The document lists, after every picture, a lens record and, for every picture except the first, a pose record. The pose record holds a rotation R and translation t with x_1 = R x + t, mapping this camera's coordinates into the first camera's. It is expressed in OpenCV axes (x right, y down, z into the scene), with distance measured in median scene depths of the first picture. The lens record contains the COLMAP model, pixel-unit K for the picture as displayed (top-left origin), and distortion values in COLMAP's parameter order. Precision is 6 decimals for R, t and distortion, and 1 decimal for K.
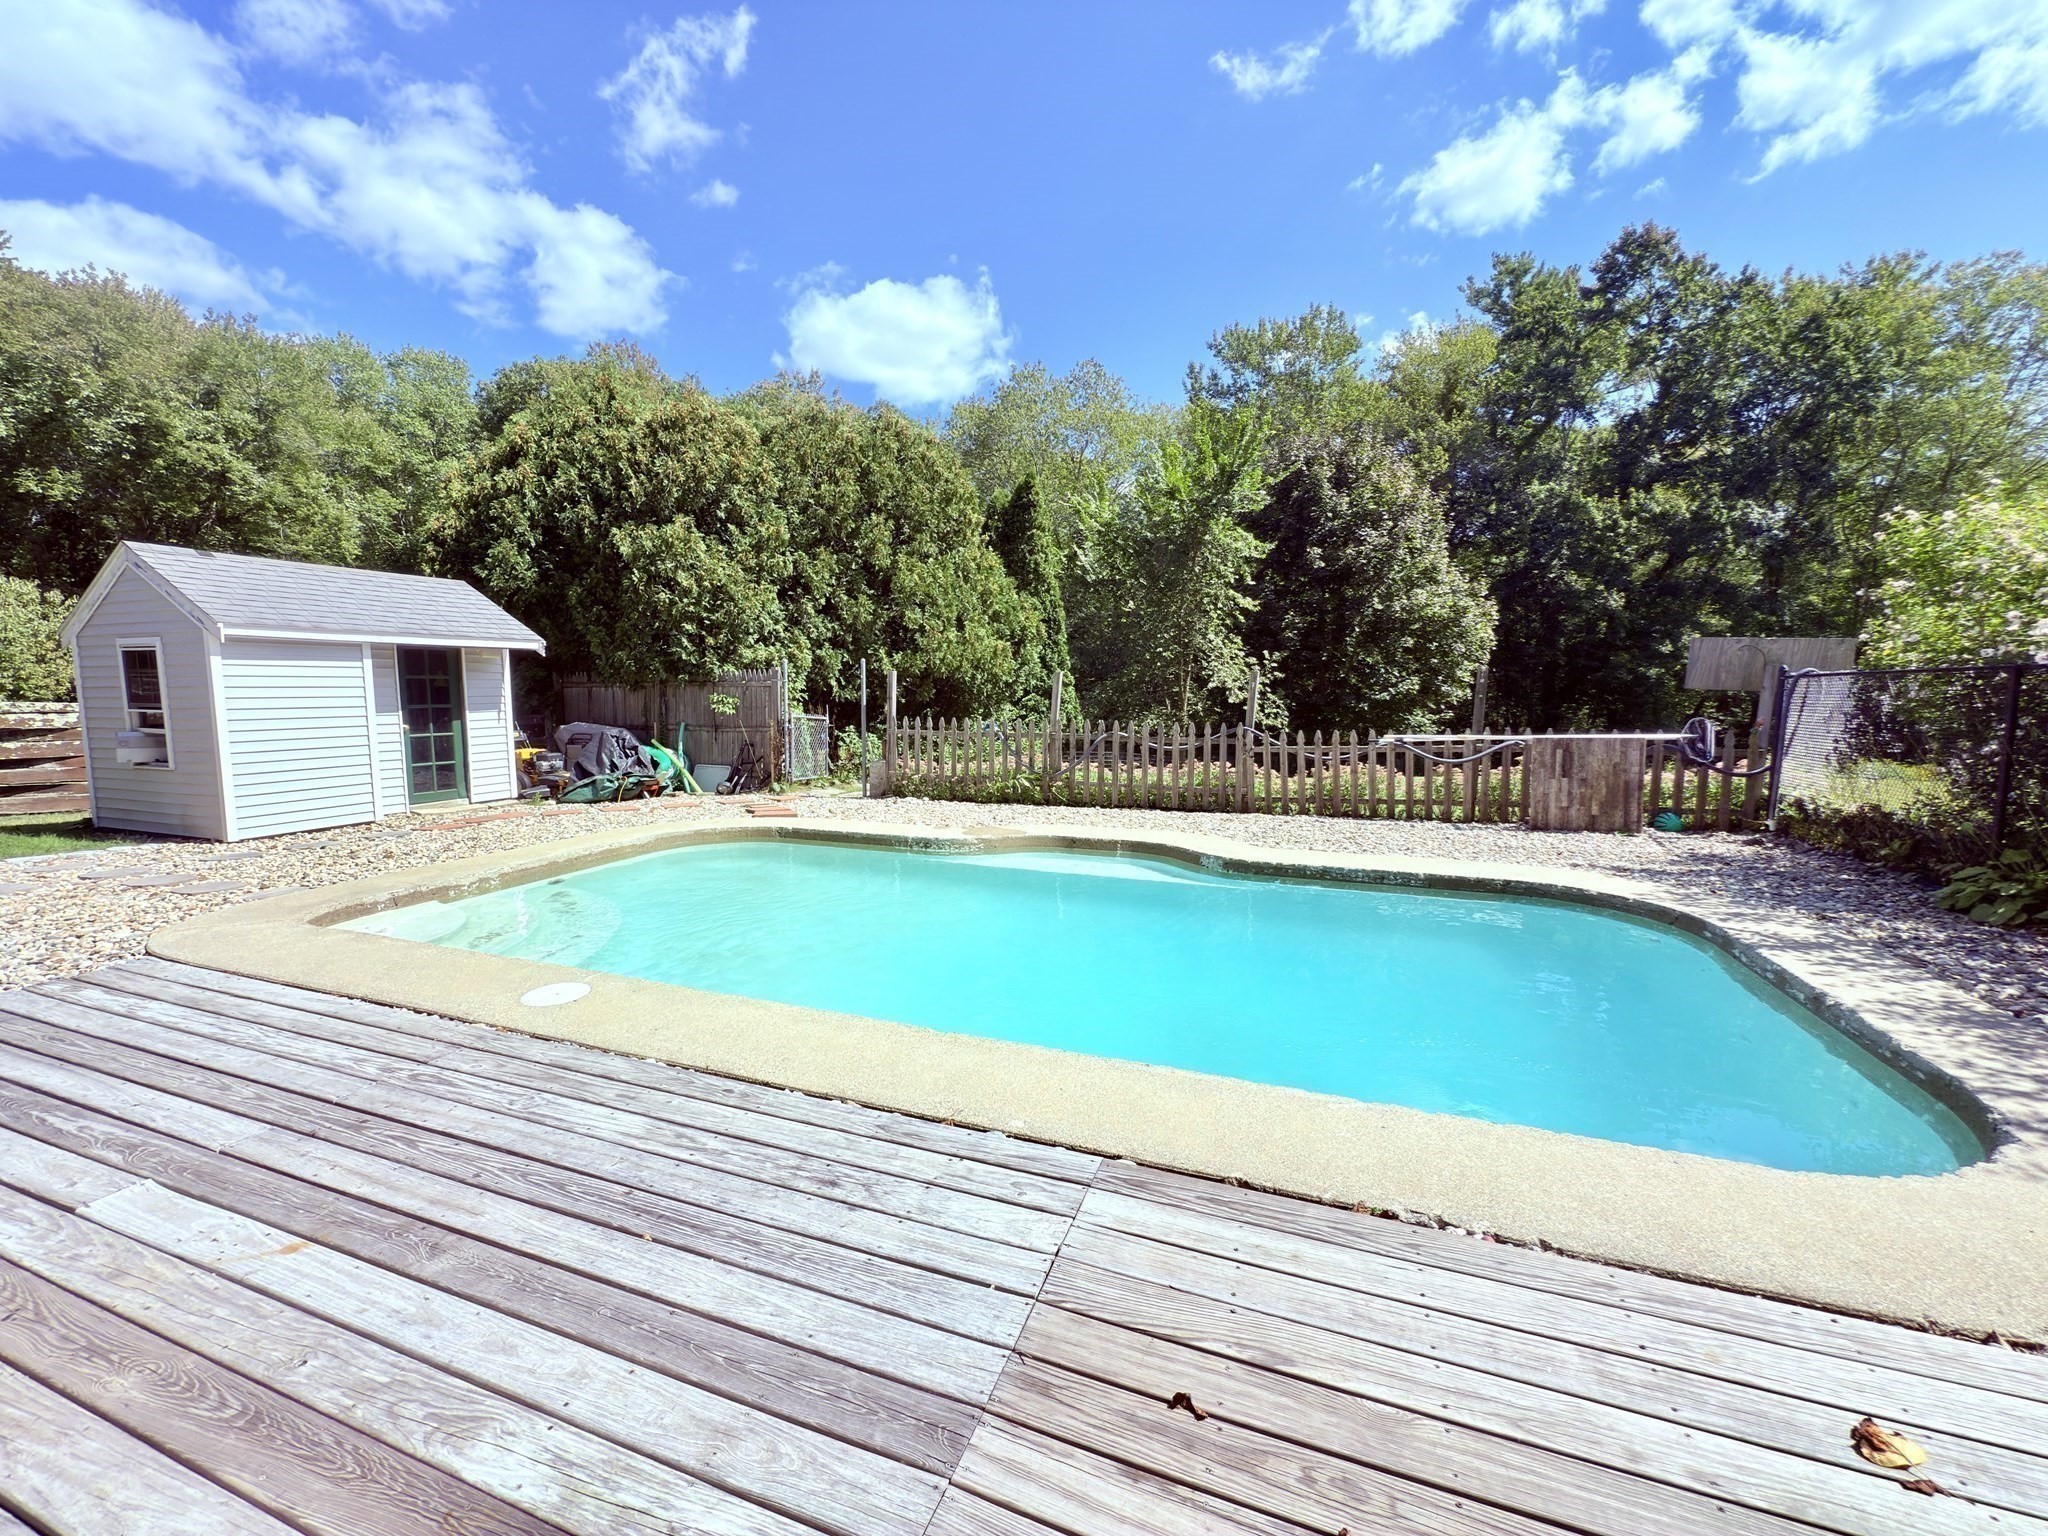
lens RADIAL K [[811.9, 0, 1029.6], [0, 811.9, 773.0], [0, 0, 1]] dist [-0.000992, -0.000409]
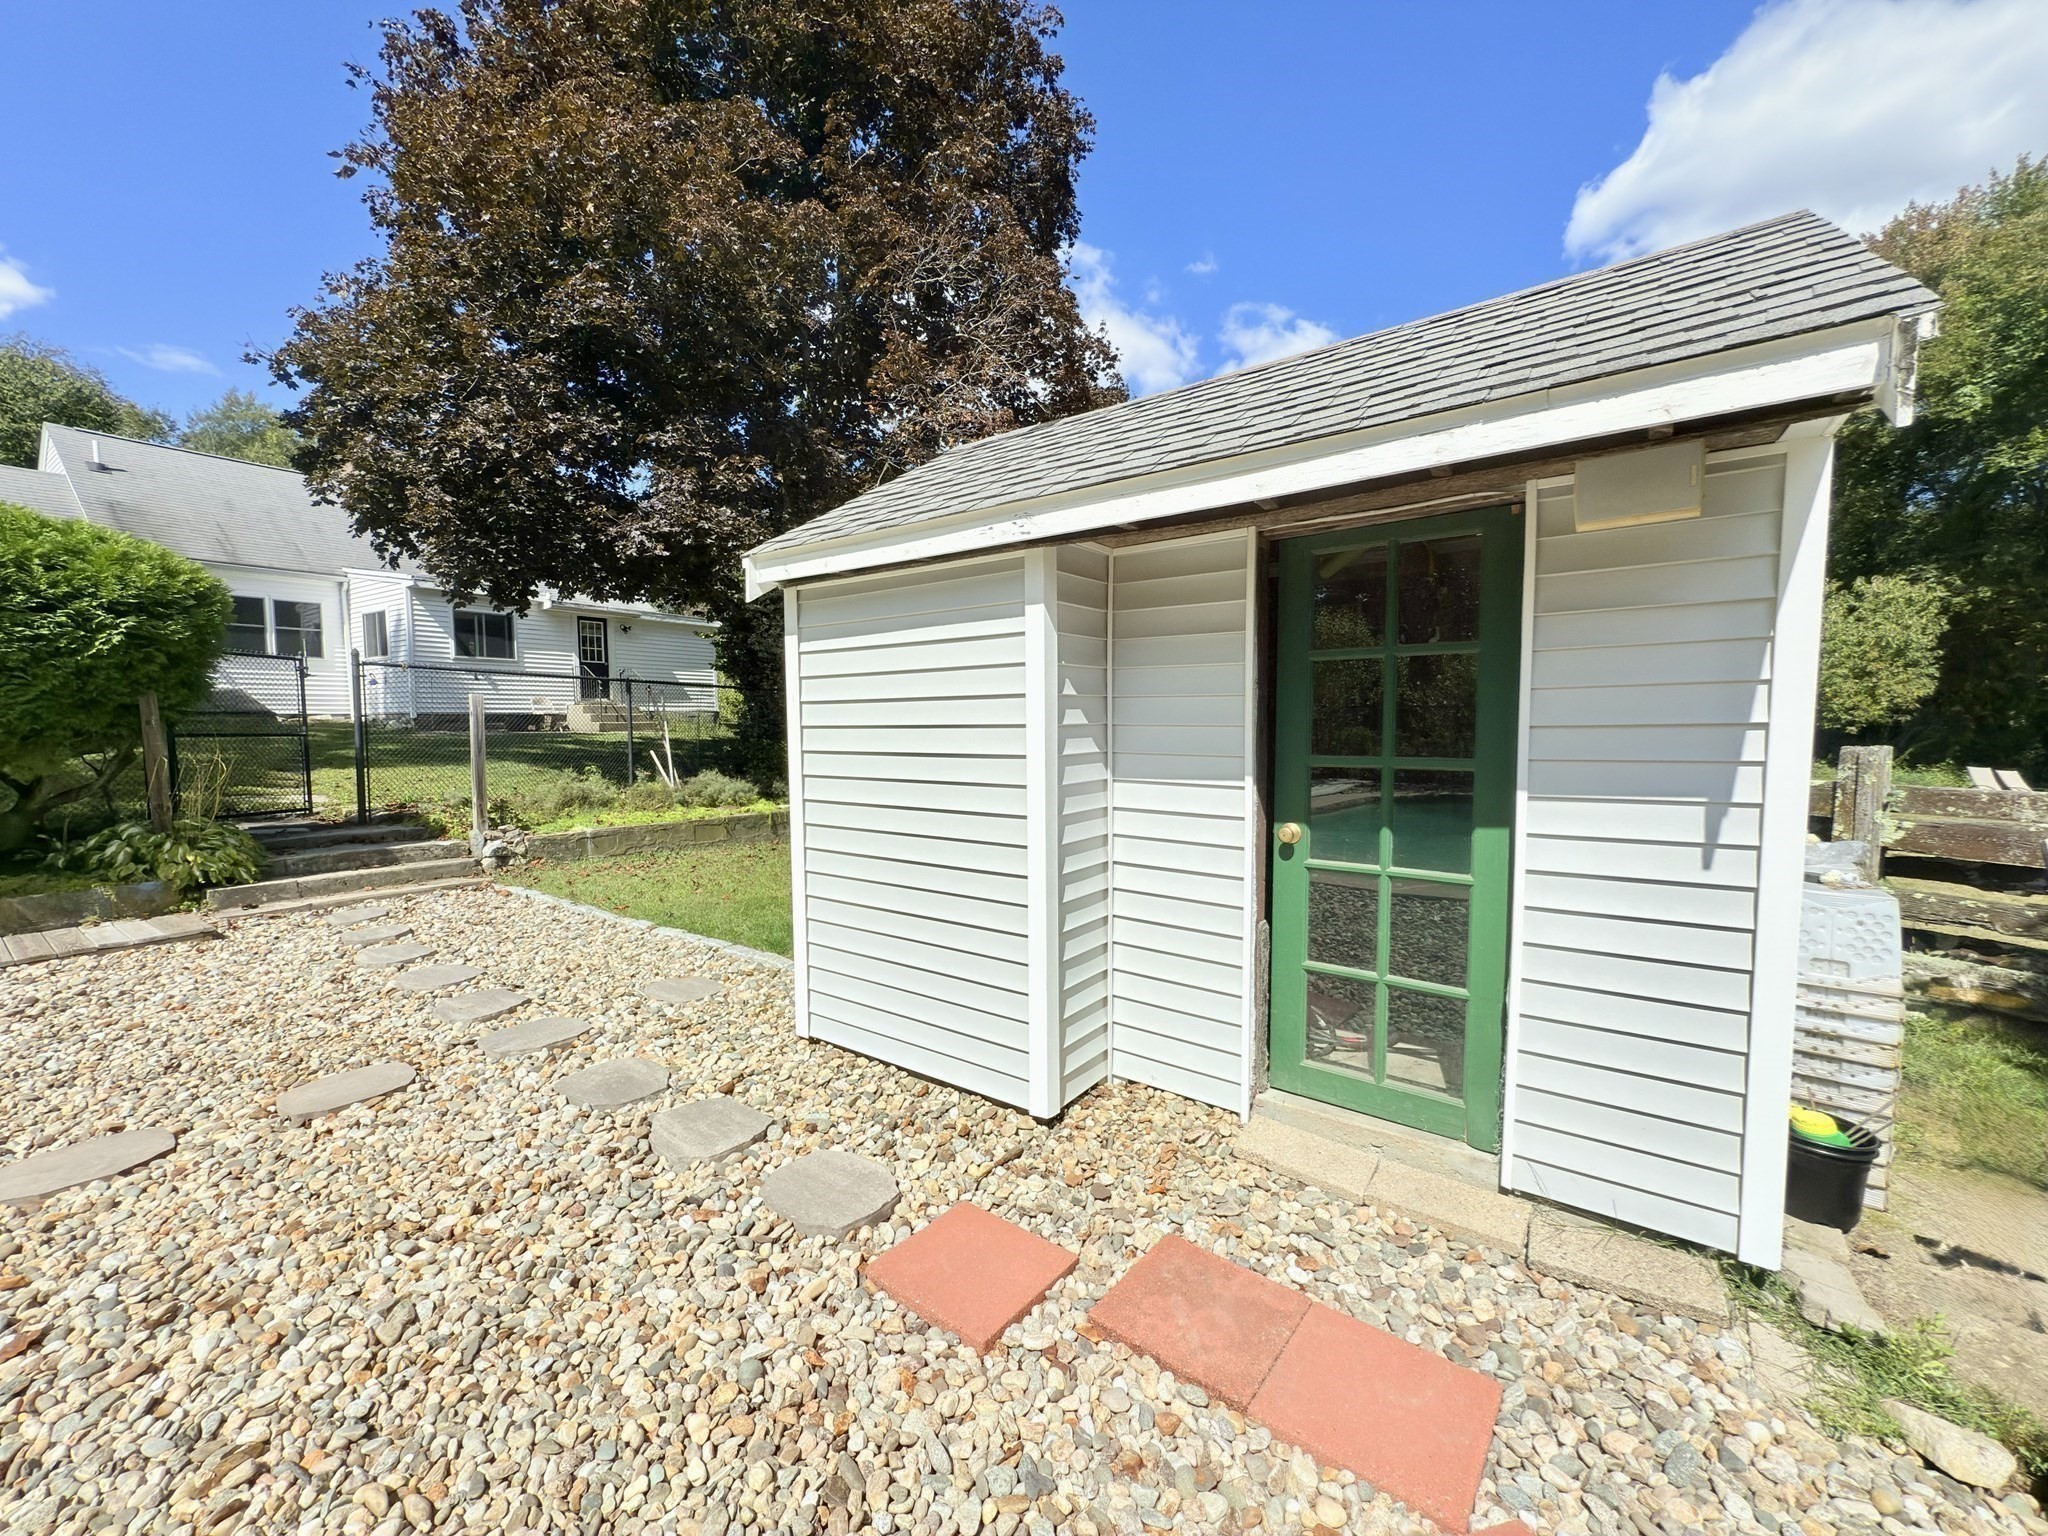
lens RADIAL K [[811.9, 0, 1029.6], [0, 811.9, 773.0], [0, 0, 1]] dist [-0.000992, -0.000409]
pose [[-0.281927, 0.069591, -0.956909, -0.588804], [-0.094369, 0.990518, 0.099838, -0.124963], [0.954784, 0.118449, -0.272686, 1.259354]]
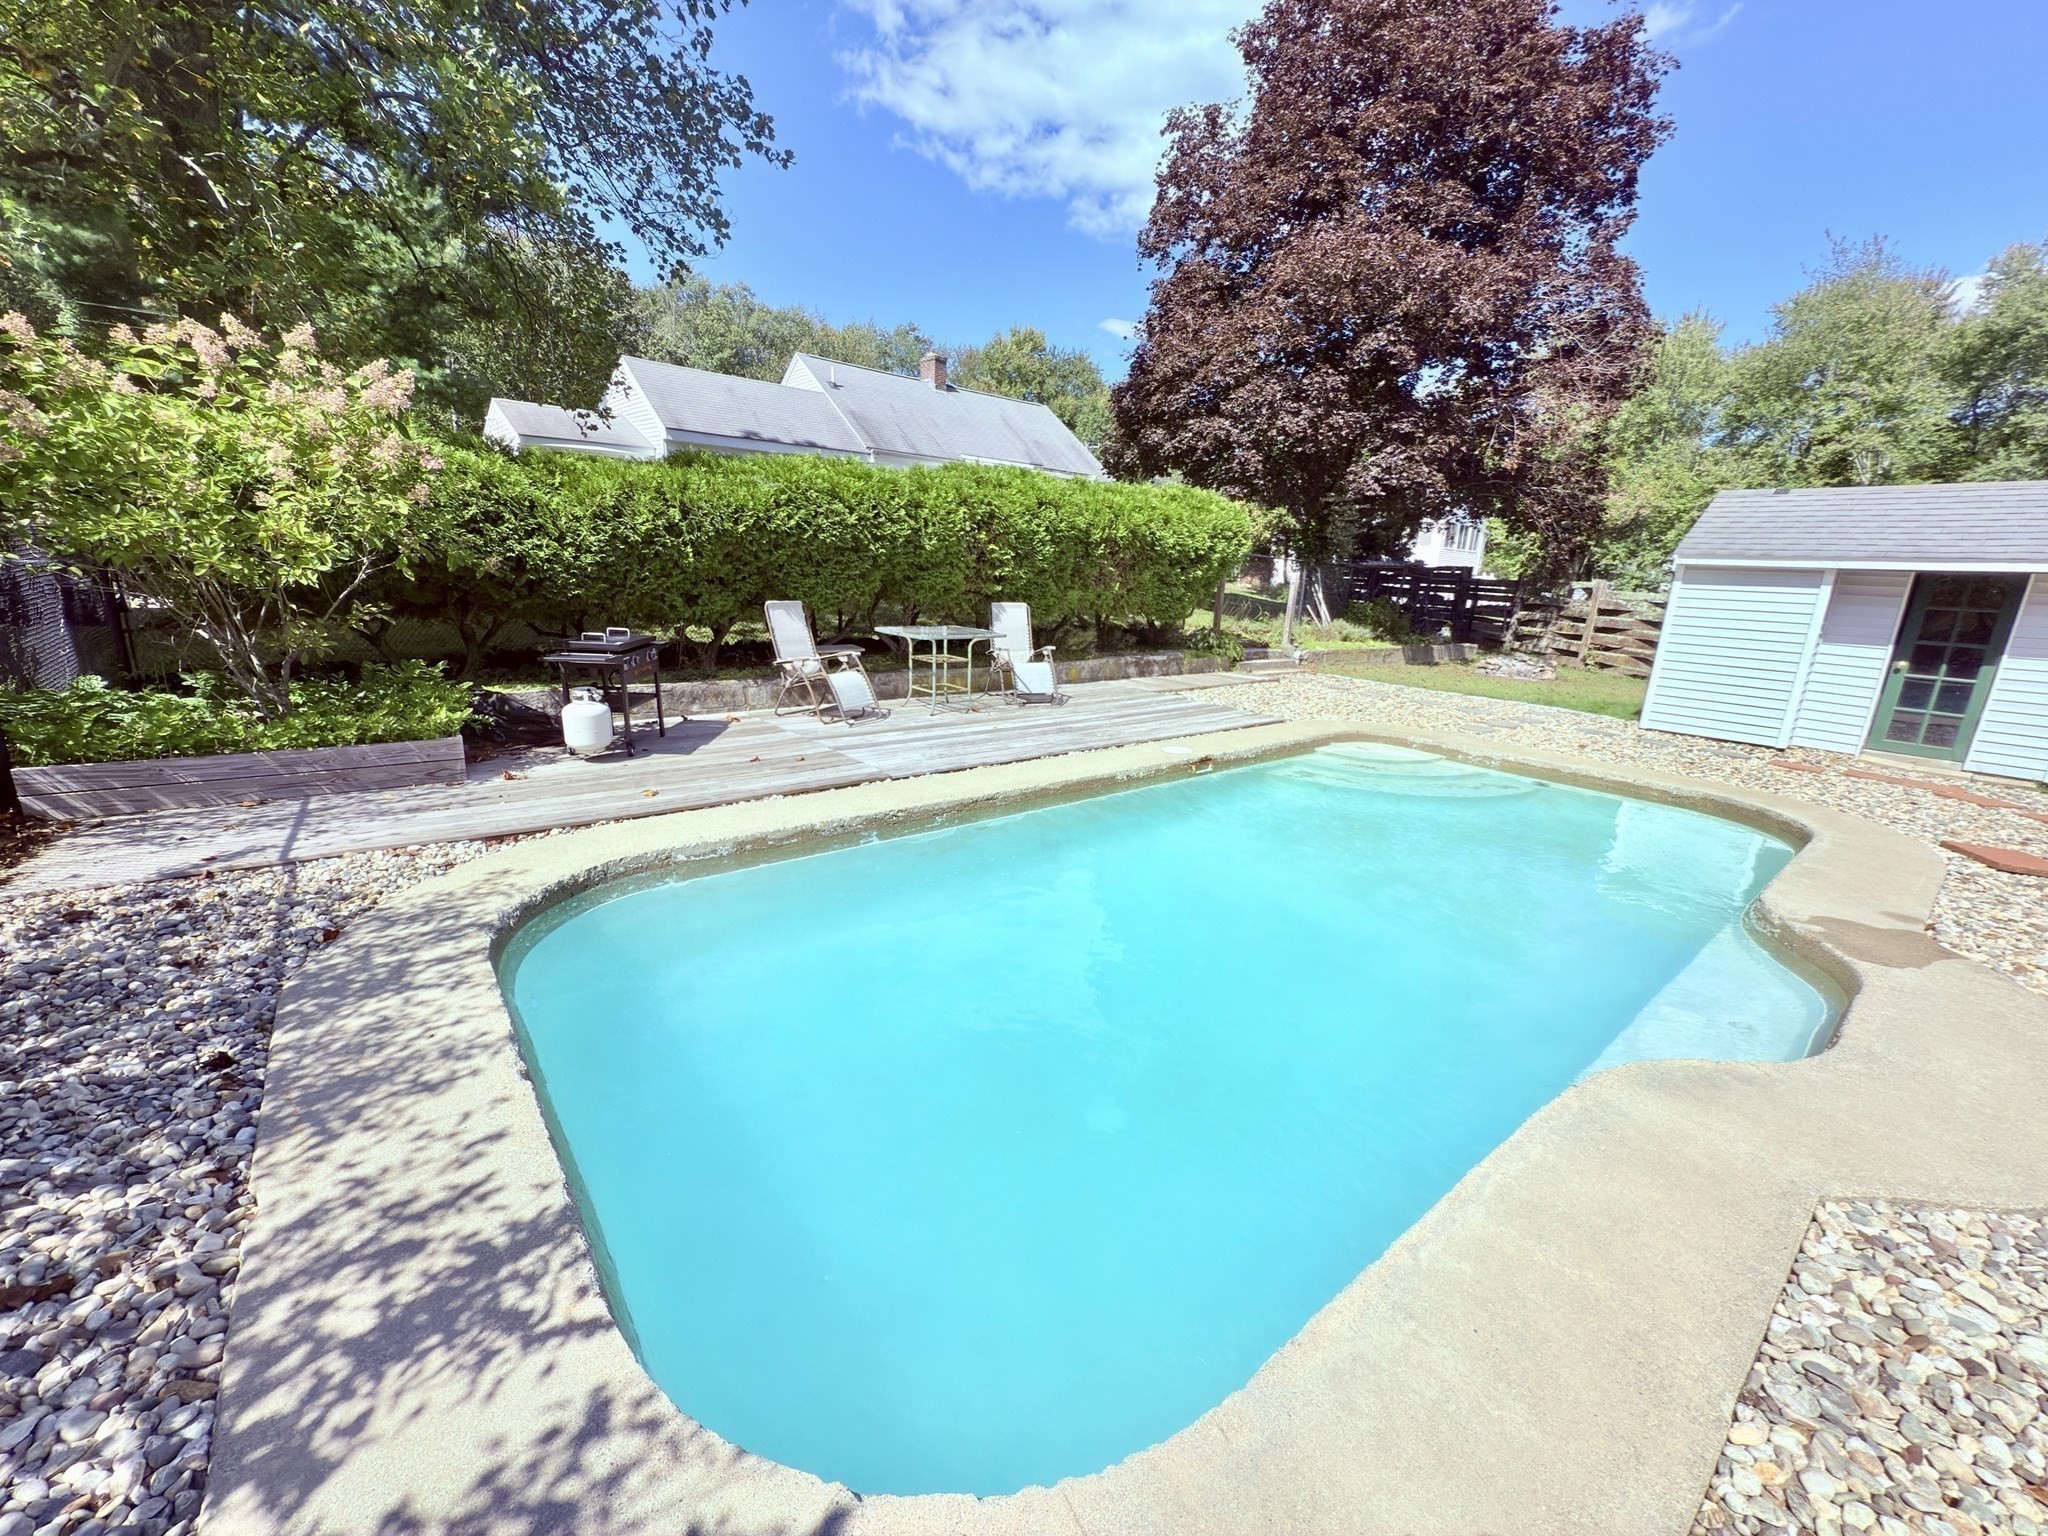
lens RADIAL K [[811.9, 0, 1029.6], [0, 811.9, 773.0], [0, 0, 1]] dist [-0.000992, -0.000409]
pose [[-0.502056, 0.200018, -0.841388, 0.627010], [-0.134613, 0.942956, 0.304487, -0.110635], [0.854295, 0.266131, -0.446491, 0.777892]]
